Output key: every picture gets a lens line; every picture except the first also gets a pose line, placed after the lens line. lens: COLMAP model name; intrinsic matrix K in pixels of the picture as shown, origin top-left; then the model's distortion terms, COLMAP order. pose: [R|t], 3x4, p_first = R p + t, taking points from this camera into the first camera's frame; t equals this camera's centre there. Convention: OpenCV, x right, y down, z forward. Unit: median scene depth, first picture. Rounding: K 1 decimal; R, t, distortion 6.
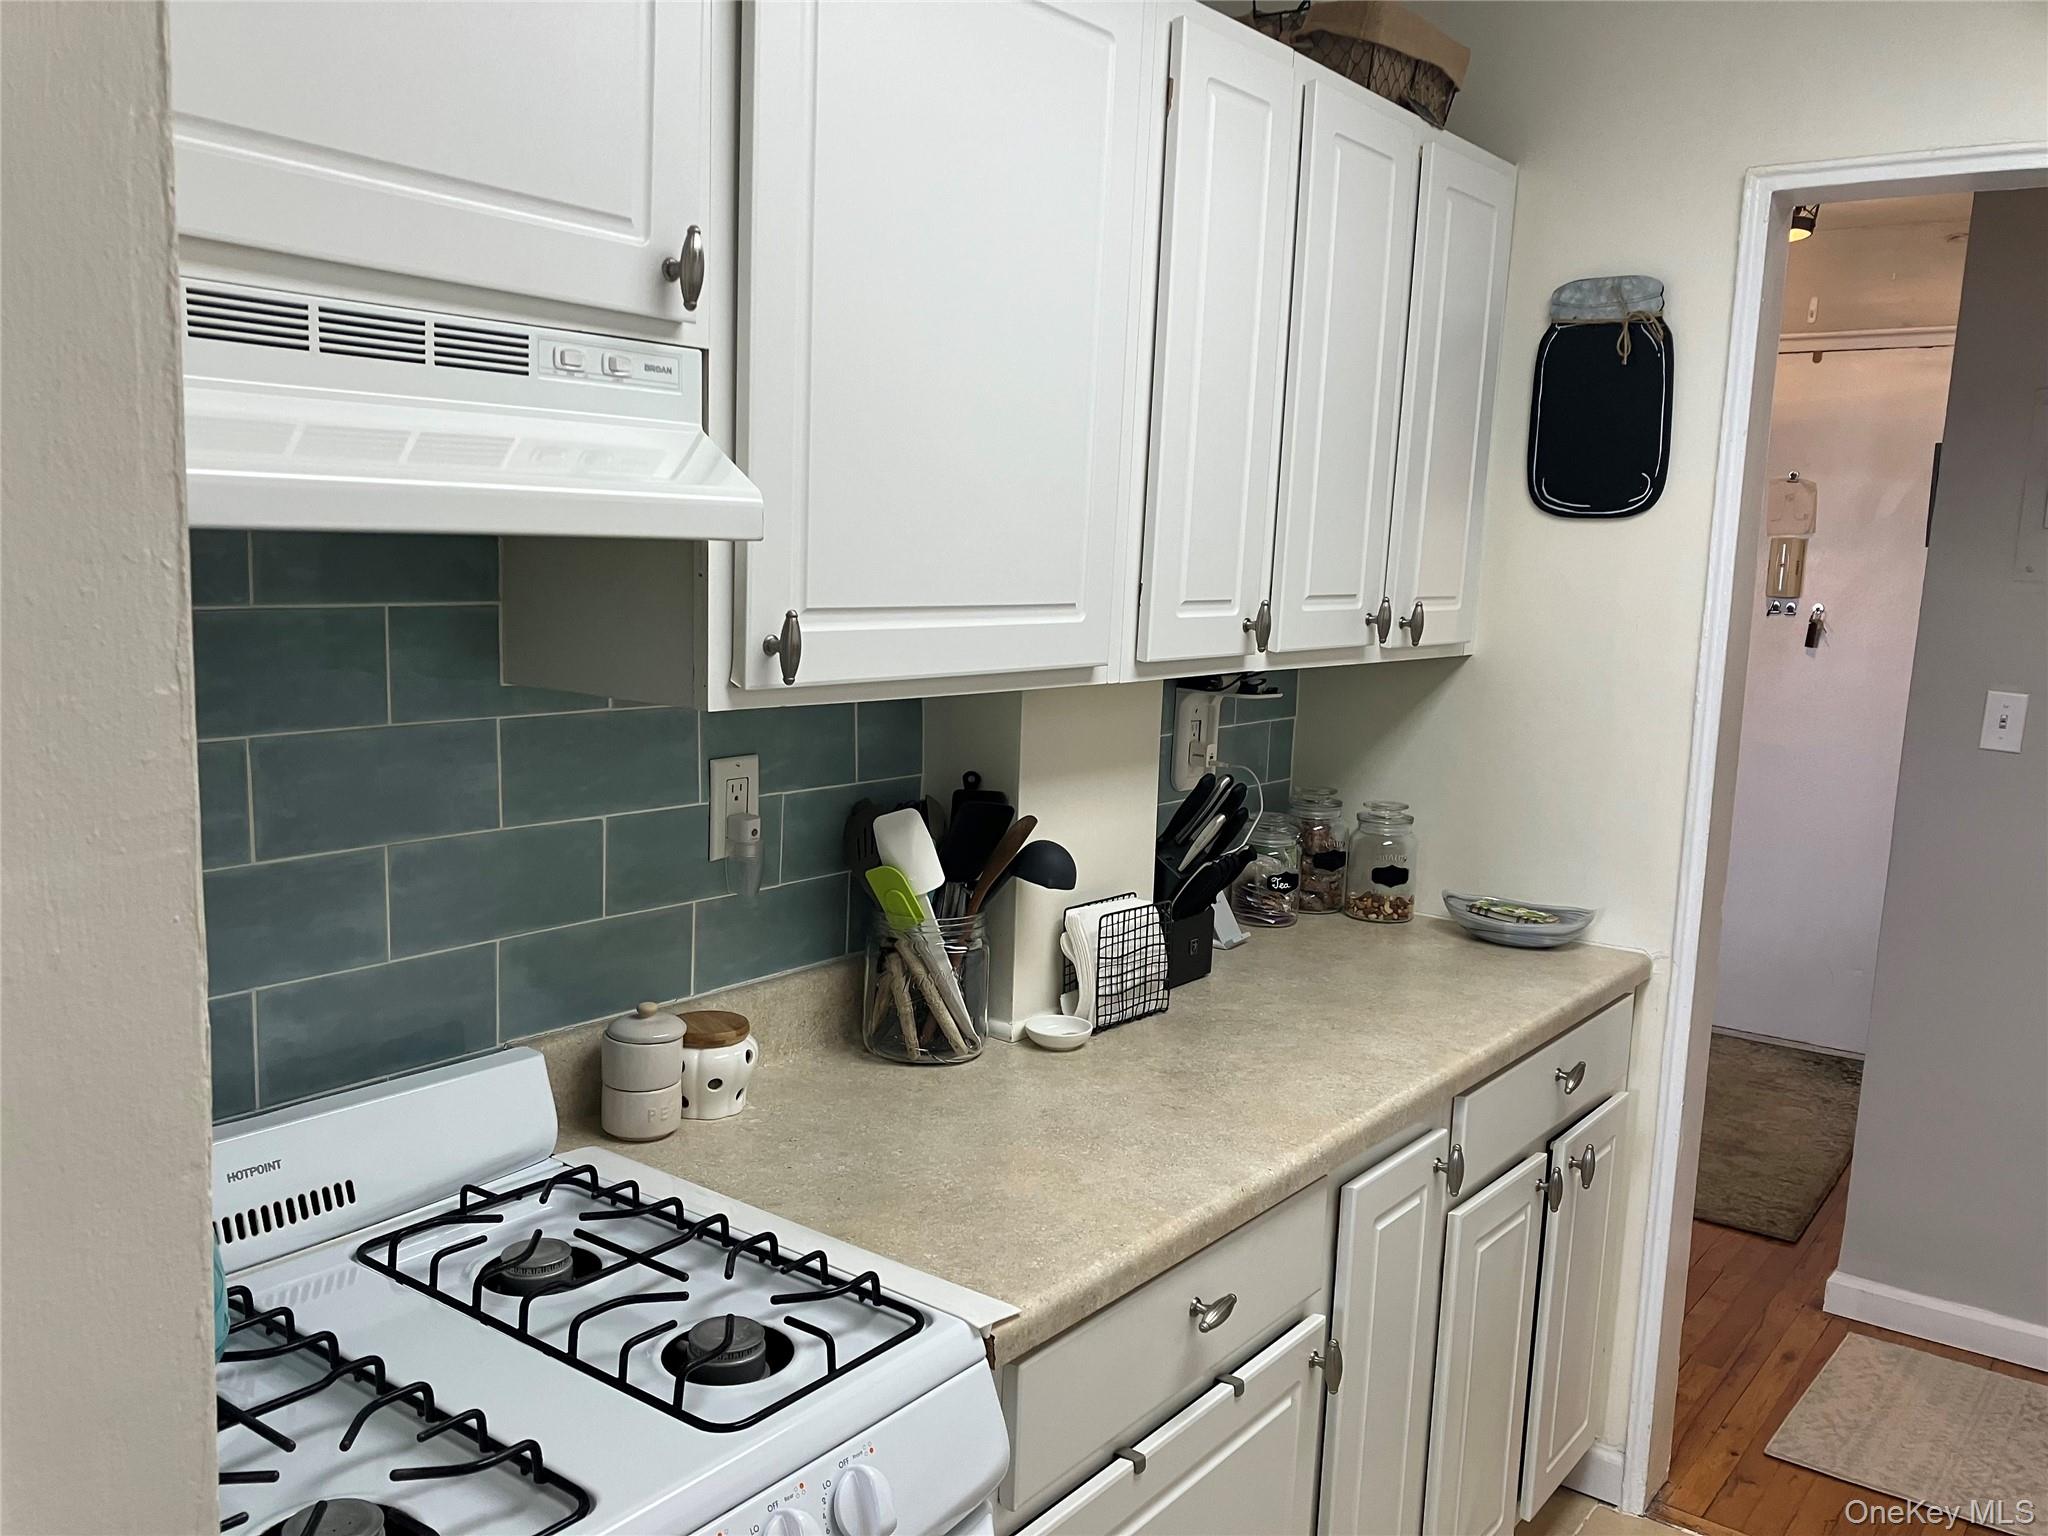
lens RADIAL K [[1626.5, 0, 1062.1], [0, 1626.5, 767.4], [0, 0, 1]] dist [0.054973, -0.089153]
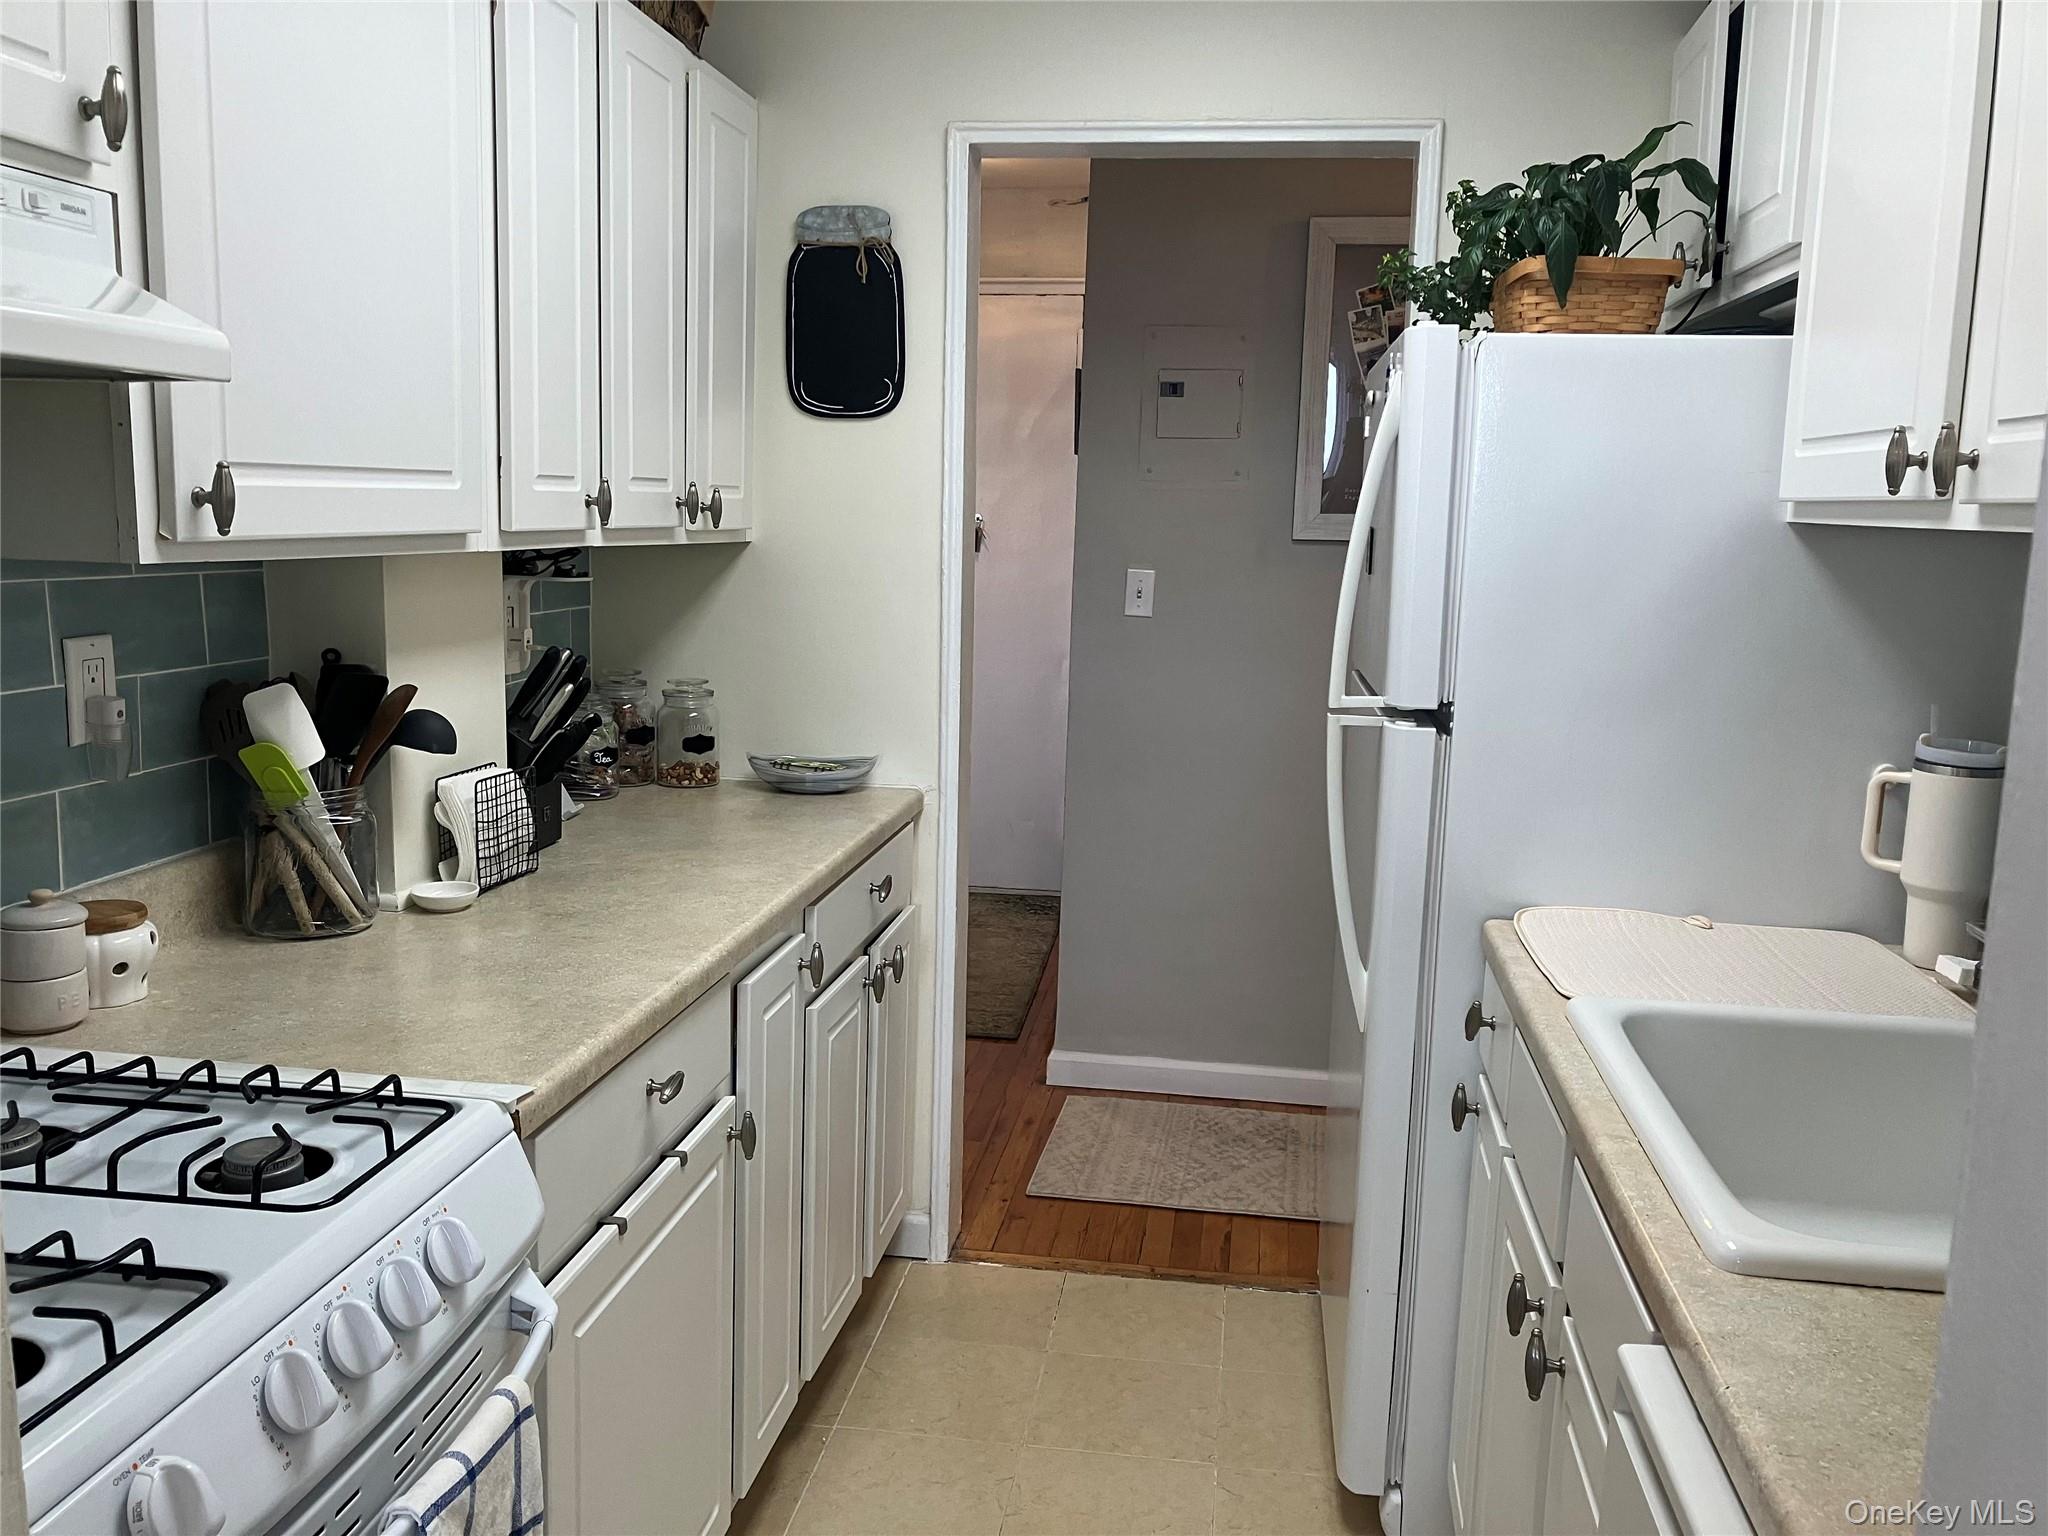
lens RADIAL K [[1626.5, 0, 1062.1], [0, 1626.5, 767.4], [0, 0, 1]] dist [0.054973, -0.089153]
pose [[0.866452, -0.094641, 0.490208, -0.160599], [0.080040, 0.995500, 0.050721, 0.058061], [-0.492803, -0.004711, 0.870128, -0.098502]]
